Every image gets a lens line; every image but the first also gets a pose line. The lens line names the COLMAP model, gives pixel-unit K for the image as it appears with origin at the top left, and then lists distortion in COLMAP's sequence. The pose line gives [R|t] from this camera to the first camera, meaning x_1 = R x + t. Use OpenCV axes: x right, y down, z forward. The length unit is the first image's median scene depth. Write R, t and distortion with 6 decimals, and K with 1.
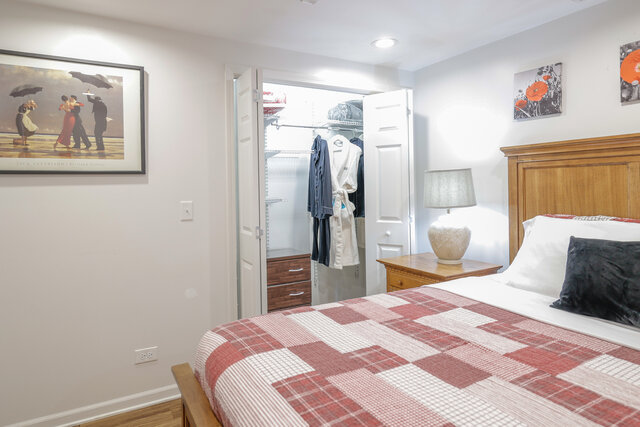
lens RADIAL K [[402.9, 0, 318.6], [0, 402.9, 187.4], [0, 0, 1]] dist [0.001974, 0.001137]
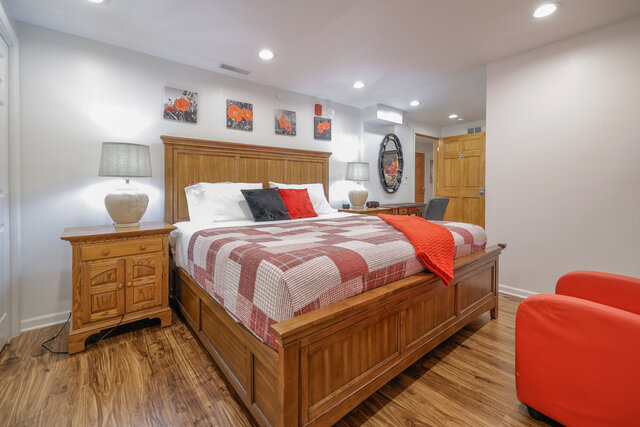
lens RADIAL K [[275.4, 0, 317.7], [0, 275.4, 196.8], [0, 0, 1]] dist [-0.000239, -0.000386]
pose [[-0.171803, -0.004342, 0.985122, -0.640158], [0.020272, 0.999763, 0.007942, 0.128158], [-0.984923, 0.021335, -0.171675, 0.718947]]
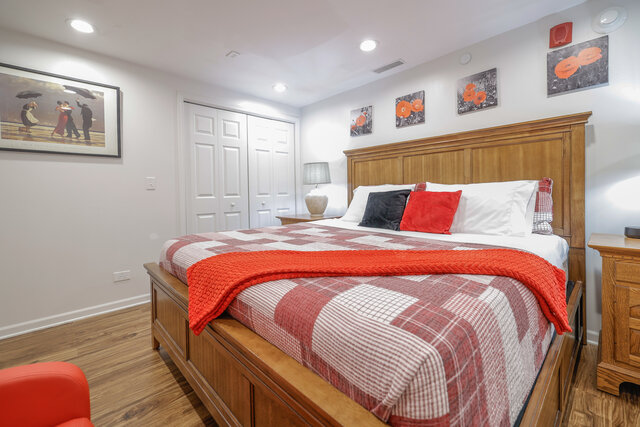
lens RADIAL K [[275.4, 0, 317.7], [0, 275.4, 196.8], [0, 0, 1]] dist [-0.000239, -0.000386]
pose [[0.970677, -0.001015, 0.240386, 0.045331], [-0.001109, 0.999962, 0.008701, 0.108535], [-0.240386, -0.008712, 0.970638, -0.201761]]
